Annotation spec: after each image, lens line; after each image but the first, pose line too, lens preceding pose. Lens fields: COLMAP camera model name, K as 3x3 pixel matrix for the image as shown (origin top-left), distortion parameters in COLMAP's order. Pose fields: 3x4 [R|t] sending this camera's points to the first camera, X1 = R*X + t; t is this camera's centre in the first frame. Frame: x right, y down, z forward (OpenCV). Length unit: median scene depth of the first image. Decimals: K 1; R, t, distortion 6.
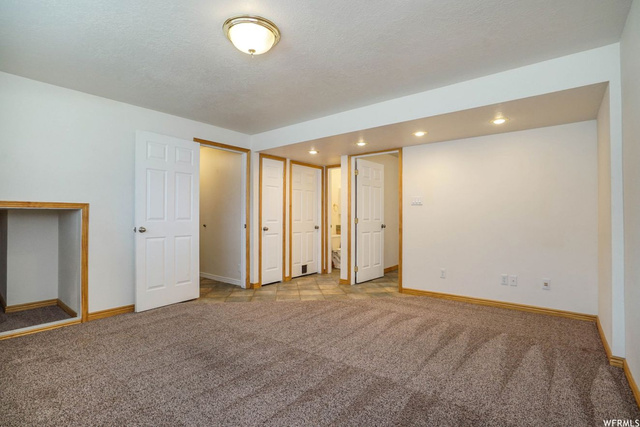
lens RADIAL K [[308.4, 0, 321.7], [0, 308.4, 212.1], [0, 0, 1]] dist [-0.029621, 0.001498]
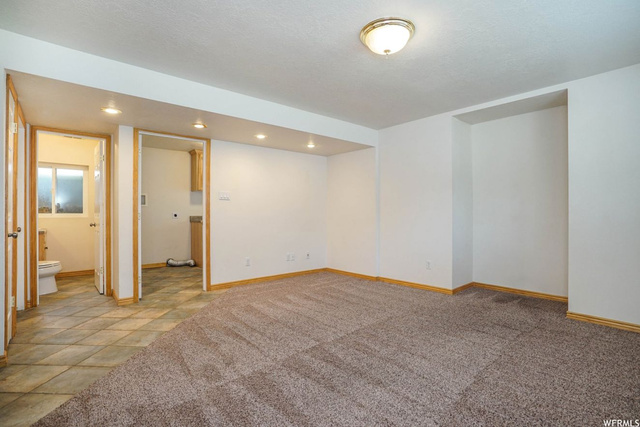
lens RADIAL K [[308.4, 0, 321.8], [0, 308.4, 215.0], [0, 0, 1]] dist [-0.029621, 0.001498]
pose [[0.197100, -0.008126, 0.980350, -0.744812], [-0.016573, 0.999795, 0.011619, 0.011811], [-0.980243, -0.018538, 0.196925, 0.575865]]
